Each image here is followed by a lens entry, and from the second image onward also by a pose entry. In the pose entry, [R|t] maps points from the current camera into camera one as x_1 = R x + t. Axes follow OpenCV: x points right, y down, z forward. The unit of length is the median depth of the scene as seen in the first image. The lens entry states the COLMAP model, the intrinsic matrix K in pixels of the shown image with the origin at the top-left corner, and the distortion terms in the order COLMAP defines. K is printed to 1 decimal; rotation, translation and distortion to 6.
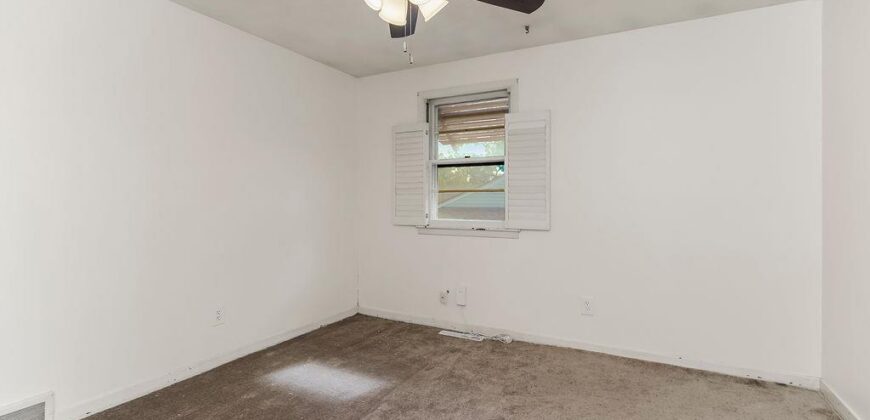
lens RADIAL K [[424.5, 0, 434.5], [0, 424.5, 200.7], [0, 0, 1]] dist [0.010408, 0.000485]
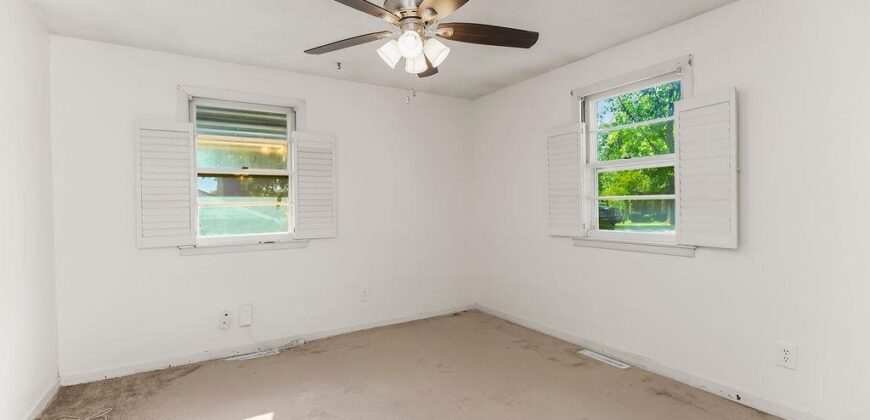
lens RADIAL K [[424.5, 0, 434.5], [0, 424.5, 200.7], [0, 0, 1]] dist [0.010408, 0.000485]
pose [[0.478963, -0.003137, 0.877829, -0.591007], [0.017873, 0.999821, -0.006179, -0.017227], [-0.877653, 0.018649, 0.478934, 0.185174]]
